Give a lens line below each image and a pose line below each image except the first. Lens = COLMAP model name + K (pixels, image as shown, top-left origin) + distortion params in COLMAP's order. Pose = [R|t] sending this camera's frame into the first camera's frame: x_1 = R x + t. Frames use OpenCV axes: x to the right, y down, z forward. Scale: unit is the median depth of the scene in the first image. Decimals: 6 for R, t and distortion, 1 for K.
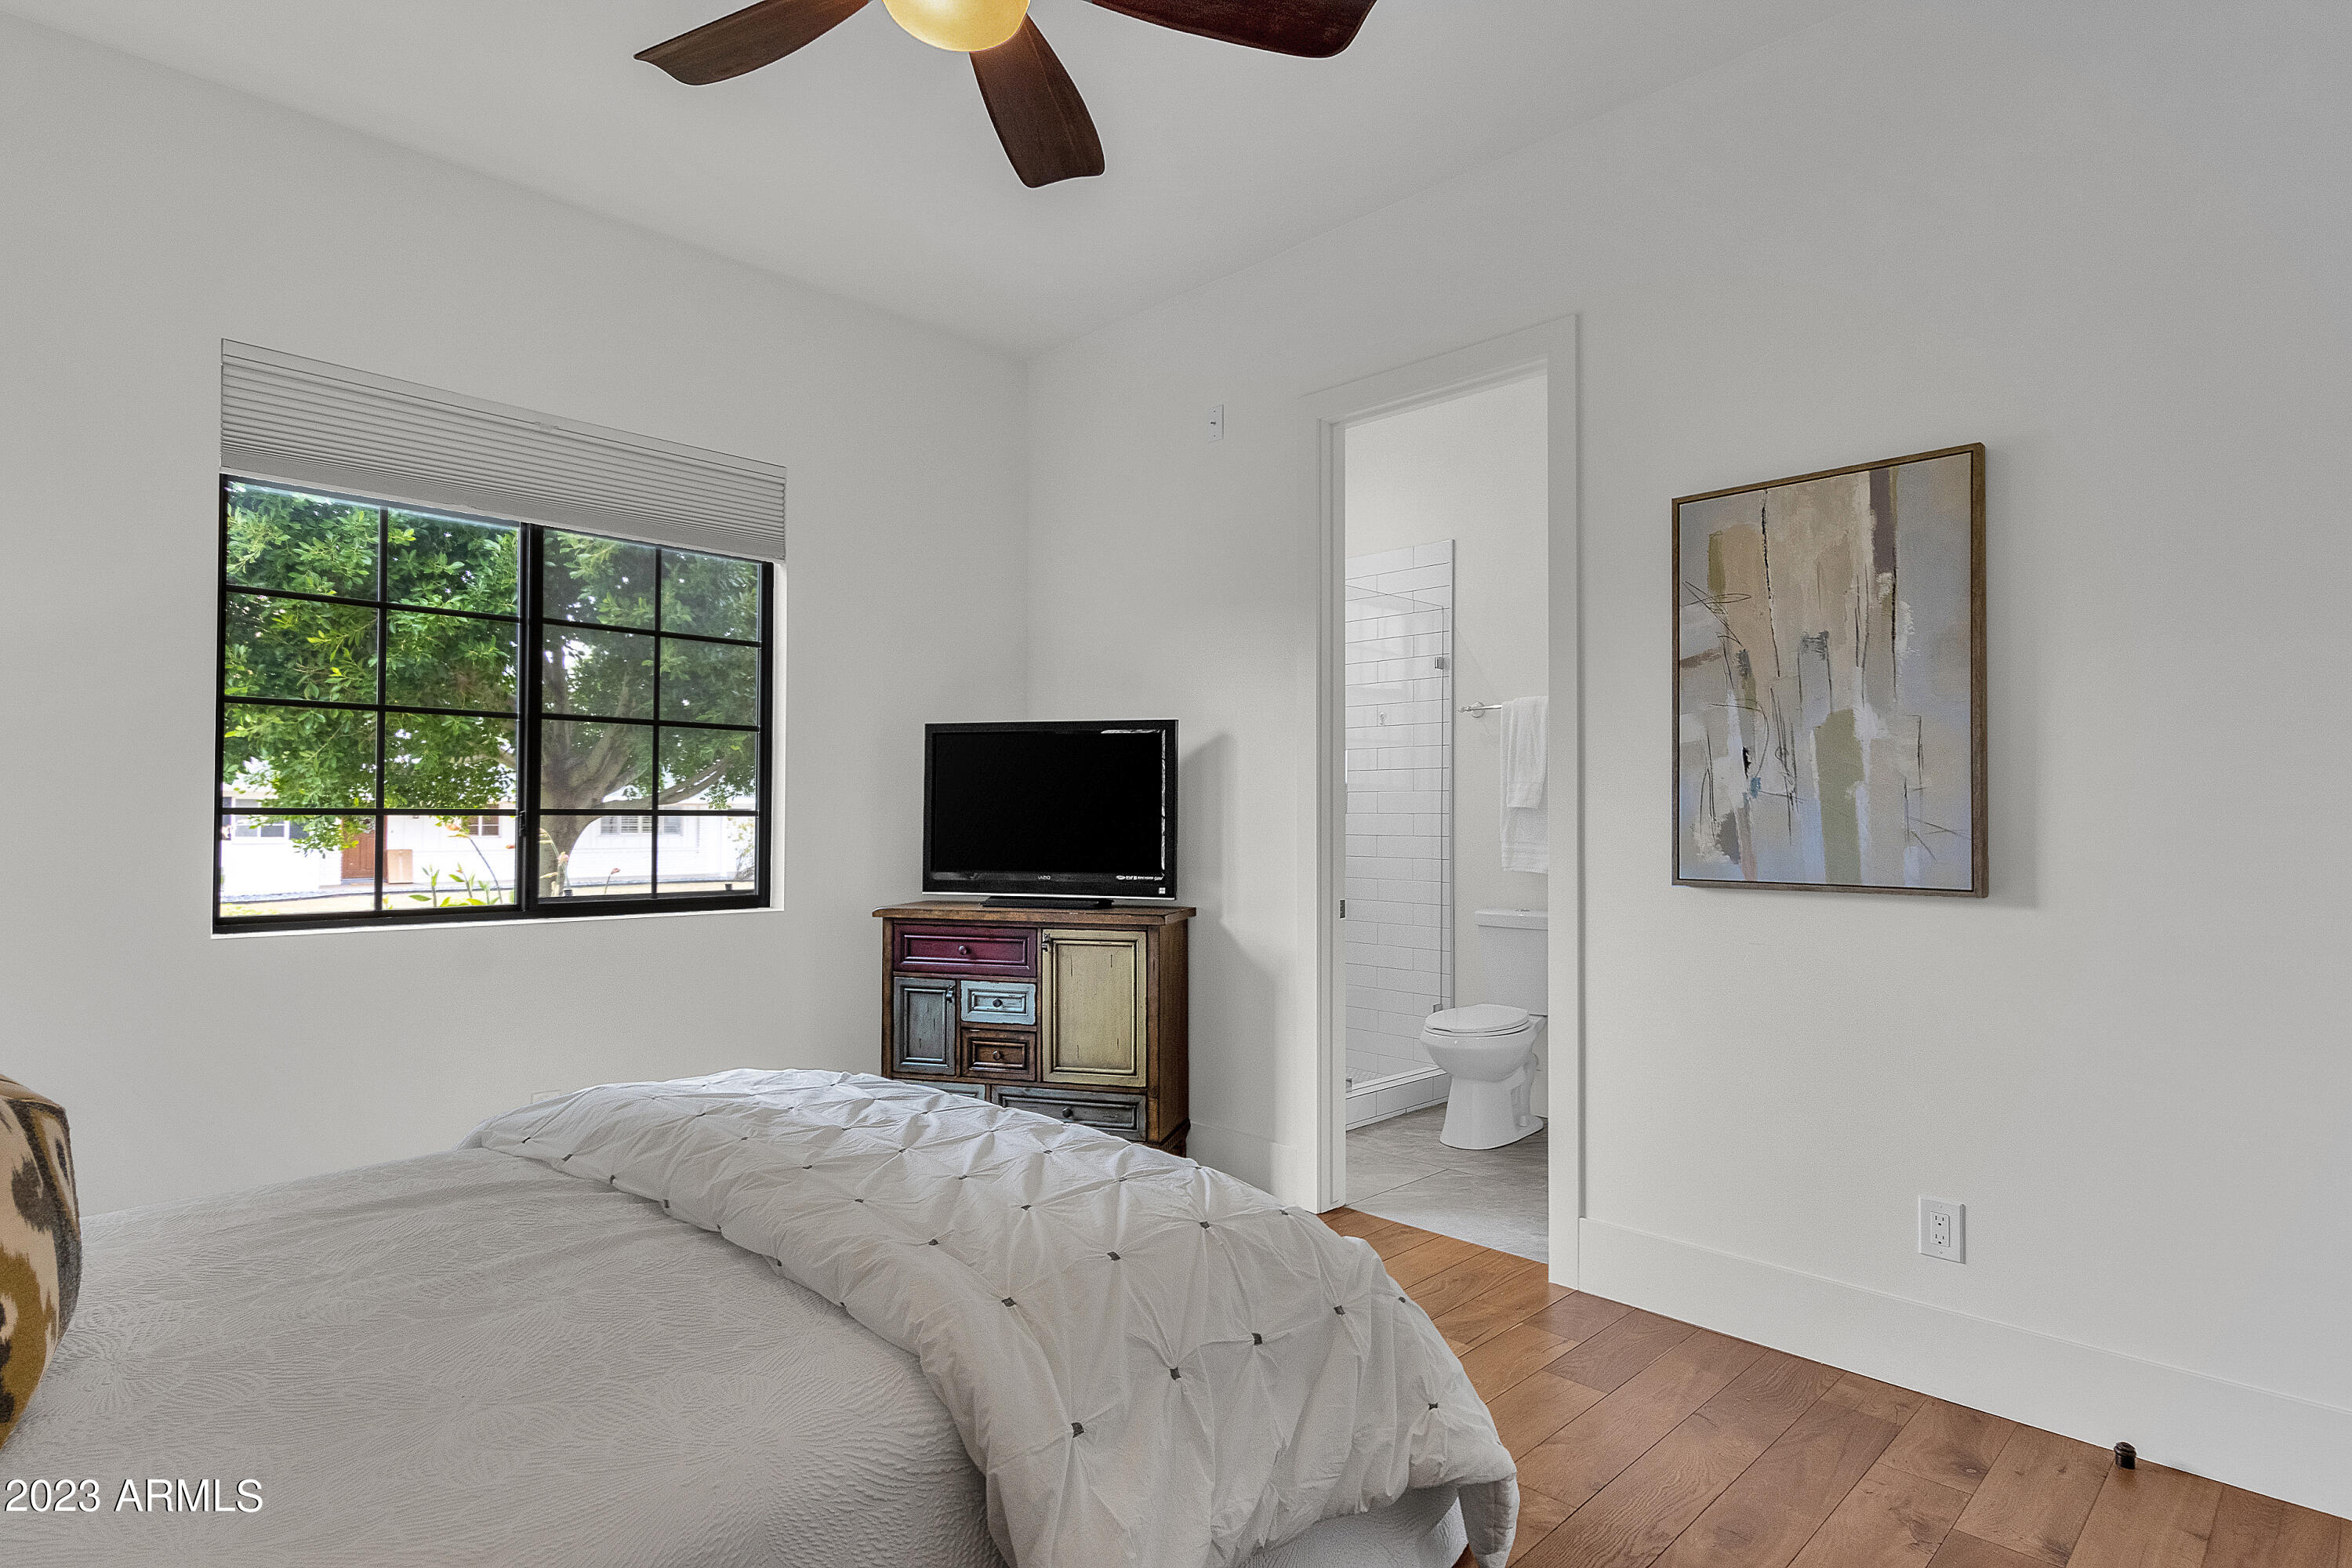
lens RADIAL K [[1245.9, 0, 1167.9], [0, 1245.9, 794.1], [0, 0, 1]] dist [0.021402, -0.011020]
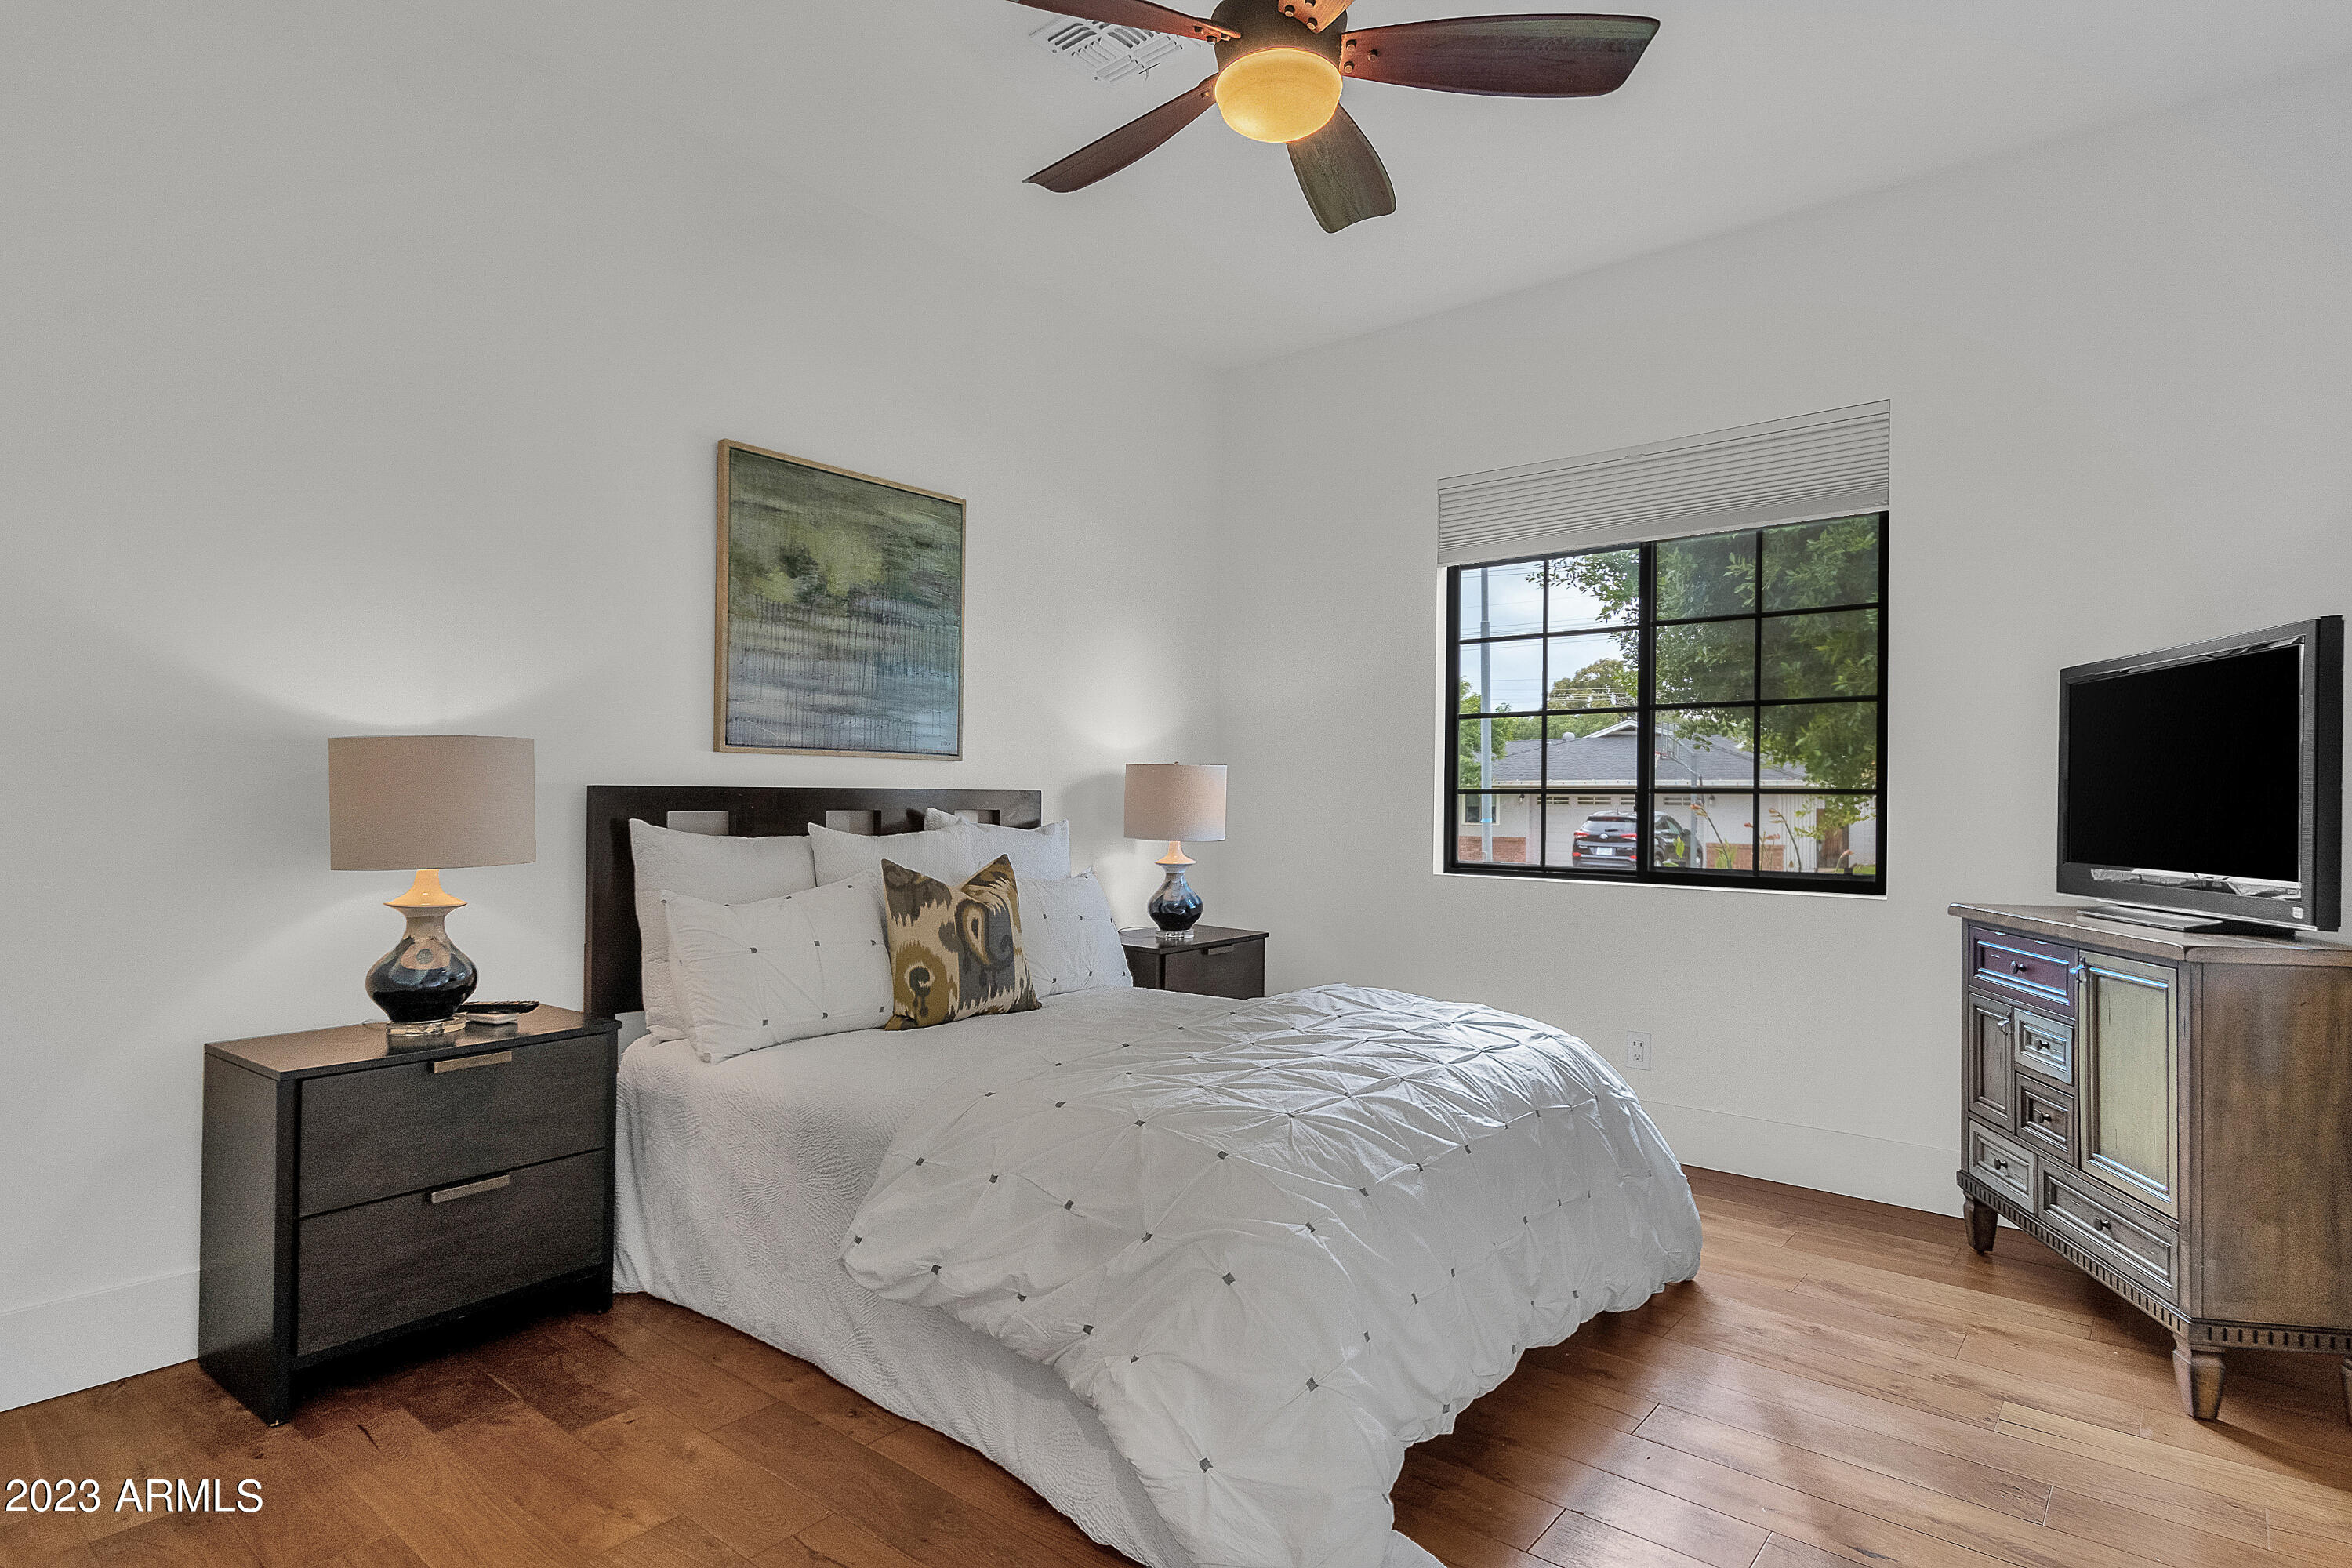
lens RADIAL K [[1245.9, 0, 1158.8], [0, 1245.9, 790.7], [0, 0, 1]] dist [0.021402, -0.011020]
pose [[0.070960, -0.012854, -0.997396, 0.565178], [0.014376, 0.999826, -0.011862, 0.019376], [0.997376, -0.013497, 0.071133, 0.434871]]
